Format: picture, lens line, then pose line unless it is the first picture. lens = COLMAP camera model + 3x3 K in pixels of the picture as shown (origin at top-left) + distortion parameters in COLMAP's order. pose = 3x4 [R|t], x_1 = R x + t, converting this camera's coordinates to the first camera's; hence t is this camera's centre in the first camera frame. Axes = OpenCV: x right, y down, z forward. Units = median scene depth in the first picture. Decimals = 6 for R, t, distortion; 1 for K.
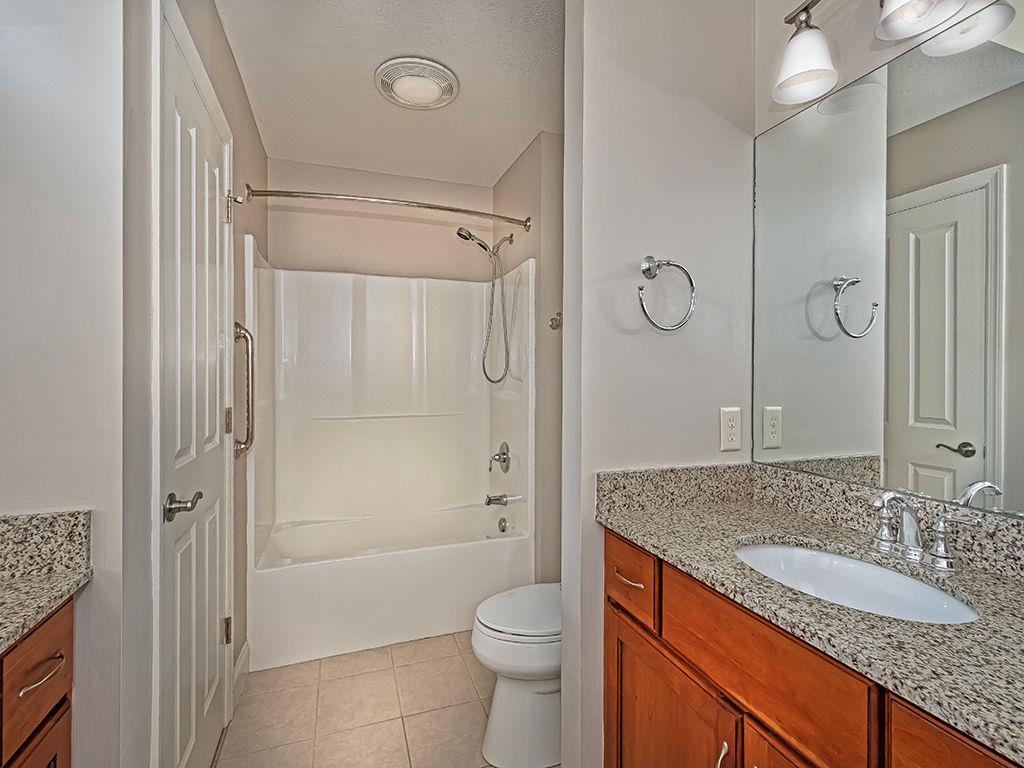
lens RADIAL K [[468.6, 0, 507.4], [0, 468.6, 373.1], [0, 0, 1]] dist [0.003408, 0.000061]
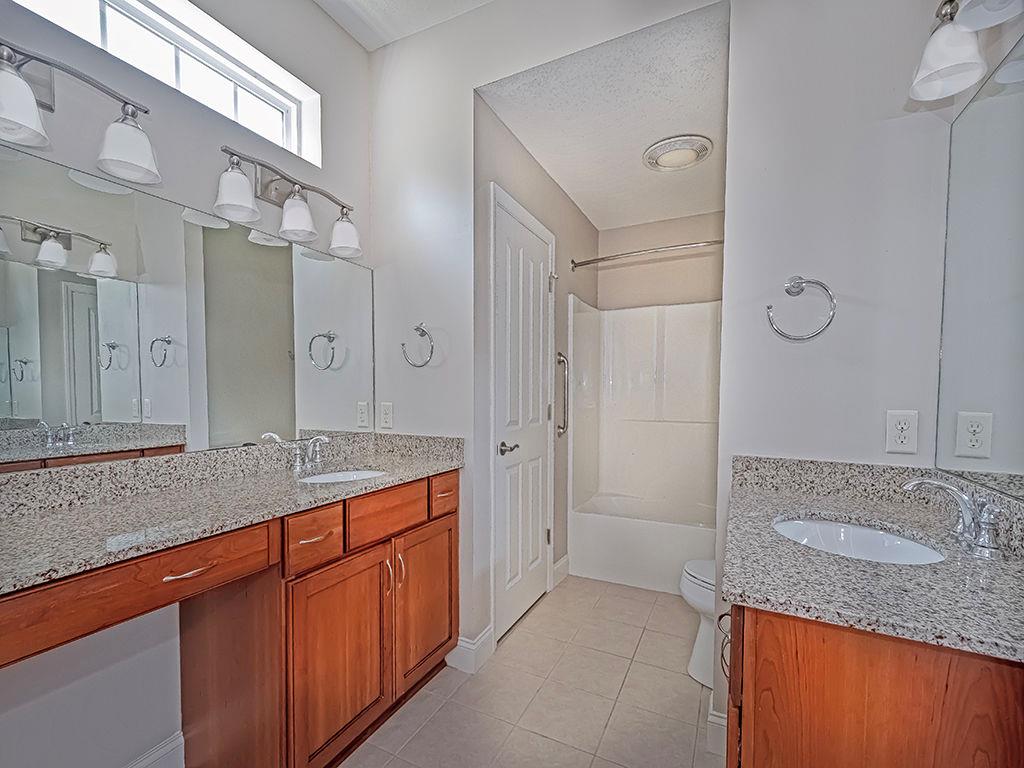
lens RADIAL K [[448.7, 0, 514.2], [0, 448.7, 406.6], [0, 0, 1]] dist [0.002618, -0.000057]
pose [[0.705079, 0.025189, -0.708681, 0.612551], [-0.001134, 0.999408, 0.034394, 0.035008], [0.709127, -0.023447, 0.704690, -0.287286]]
